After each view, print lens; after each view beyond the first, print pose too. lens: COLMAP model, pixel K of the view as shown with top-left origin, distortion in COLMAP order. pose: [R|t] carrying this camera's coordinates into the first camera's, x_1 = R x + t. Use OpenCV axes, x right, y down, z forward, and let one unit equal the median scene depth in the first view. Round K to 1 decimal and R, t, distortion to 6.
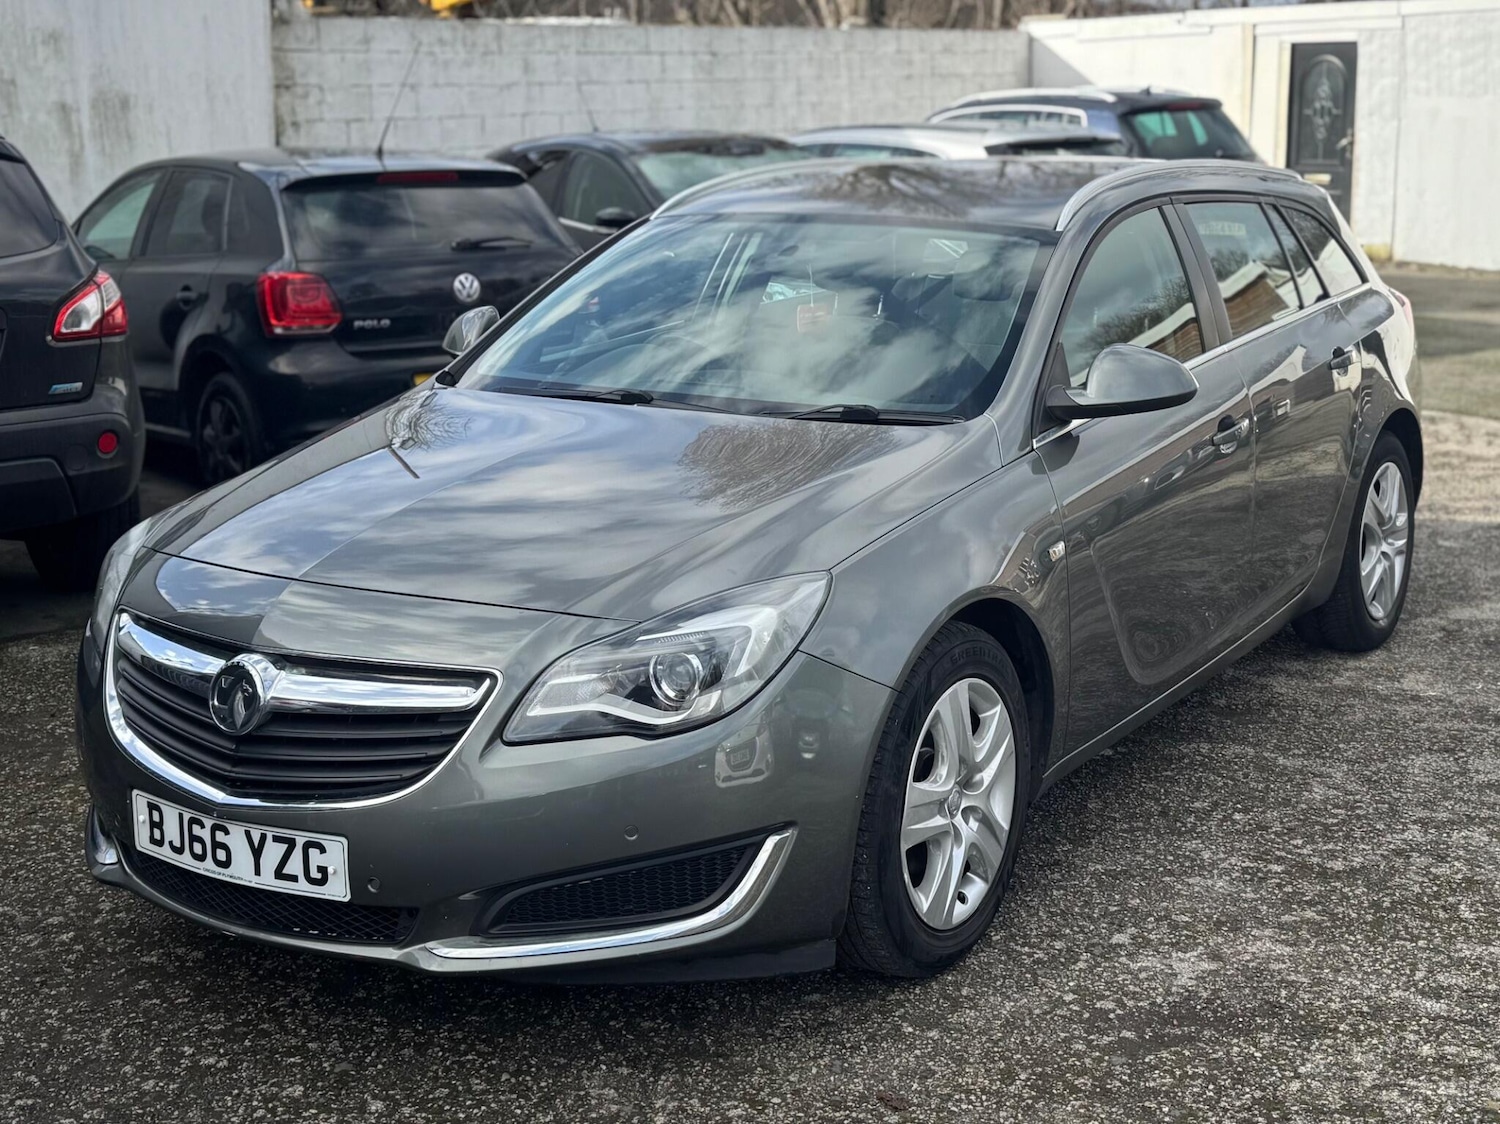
lens RADIAL K [[2174.4, 0, 795.0], [0, 2174.4, 451.0], [0, 0, 1]] dist [0.161617, 0.000000]
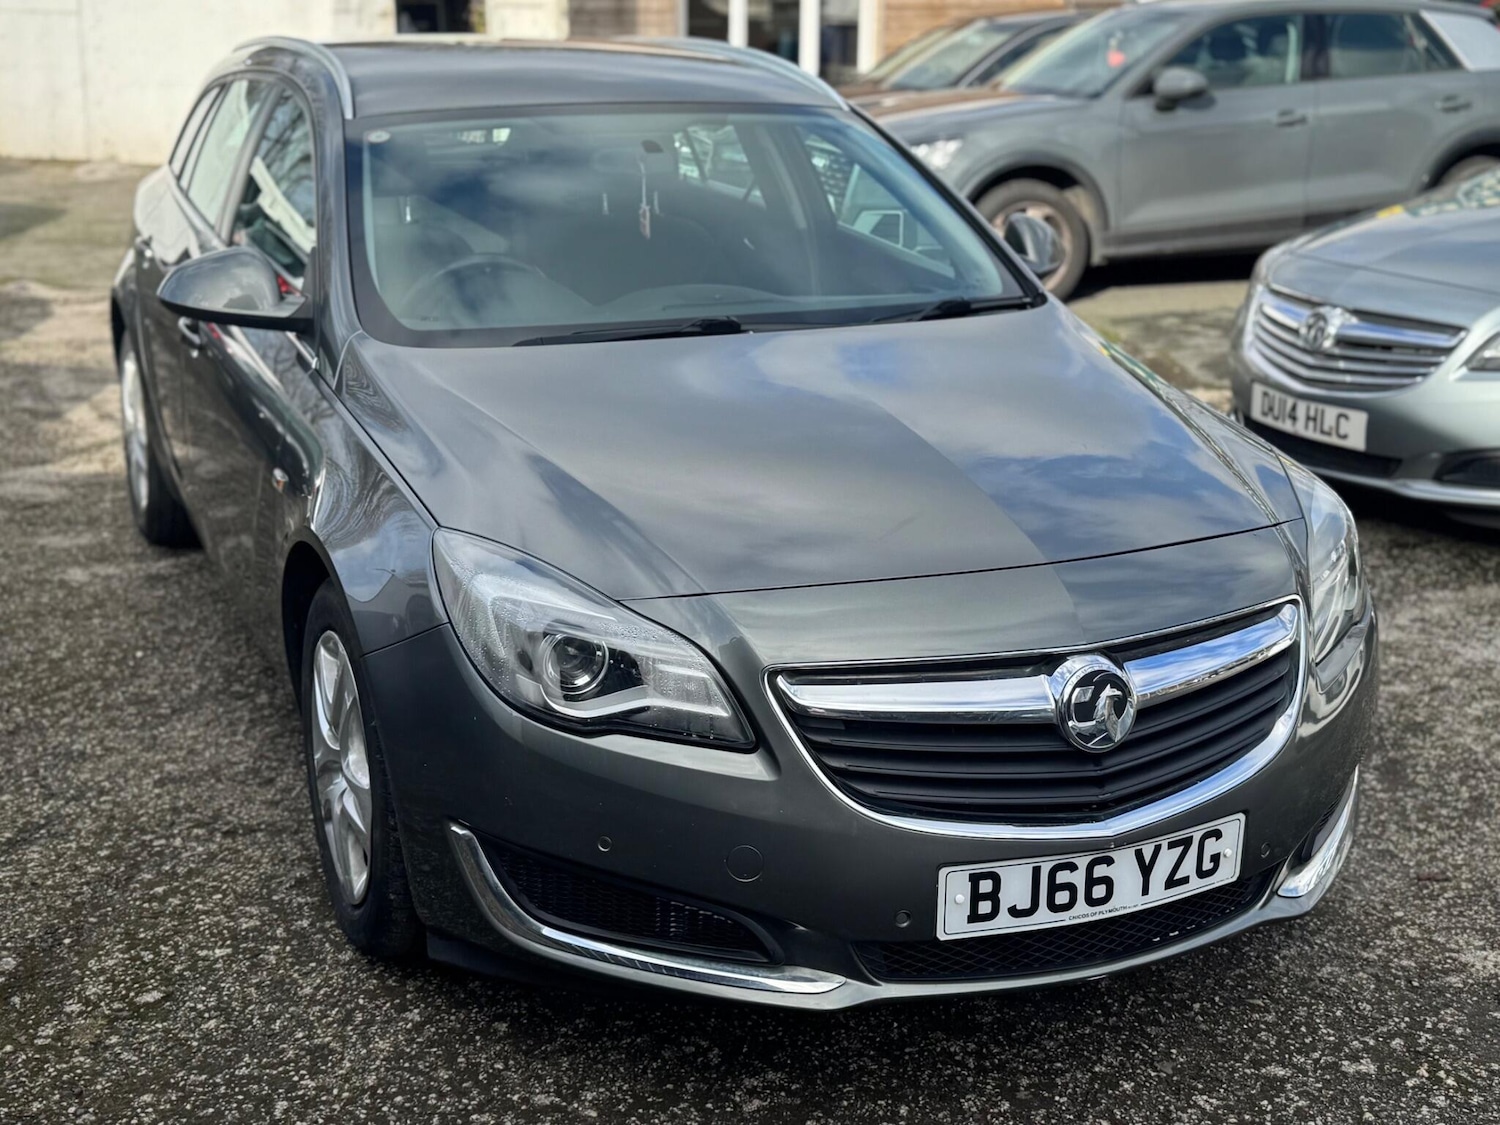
lens RADIAL K [[1980.1, 0, 755.9], [0, 1980.1, 588.8], [0, 0, 1]] dist [0.093524, 0.000000]
pose [[0.556285, -0.234364, 0.797258, -0.838697], [0.125906, 0.972100, 0.197911, -0.087614], [-0.821398, -0.009715, 0.570273, 0.626210]]
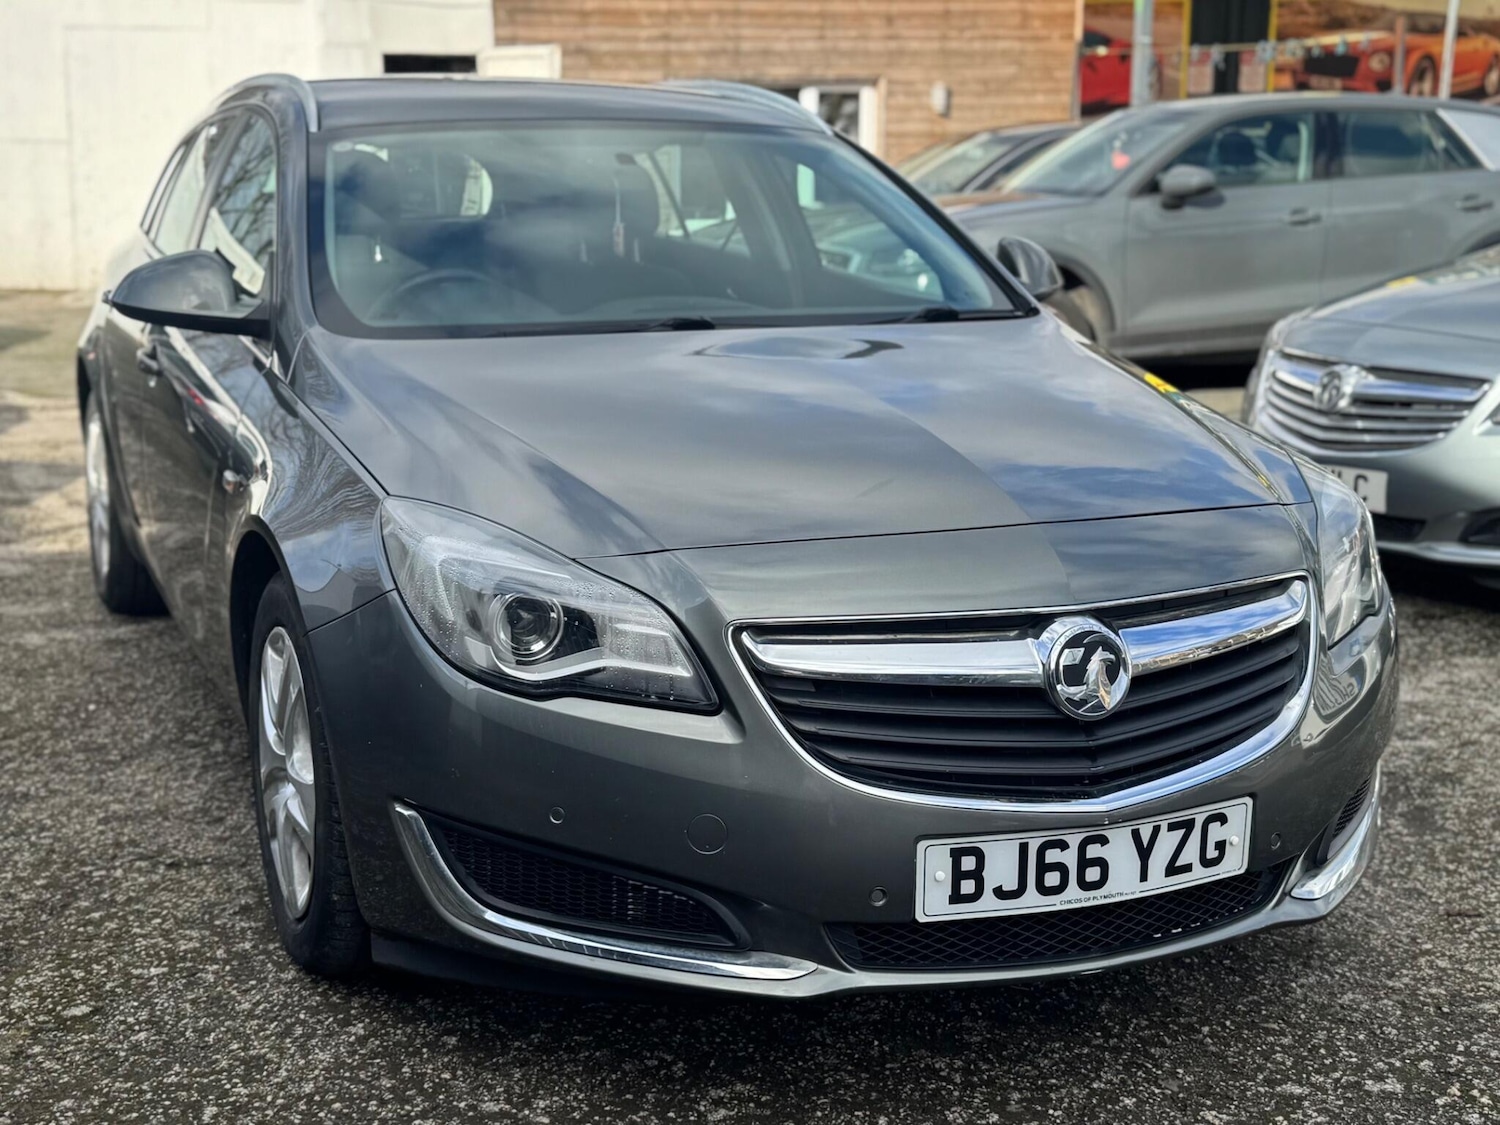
lens RADIAL K [[2052.0, 0, 700.4], [0, 2052.0, 611.1], [0, 0, 1]] dist [0.090936, 0.000000]
pose [[0.579261, -0.175672, 0.795987, -0.829538], [0.129744, 0.983923, 0.122731, -0.013134], [-0.804750, 0.032181, 0.592740, 0.628461]]
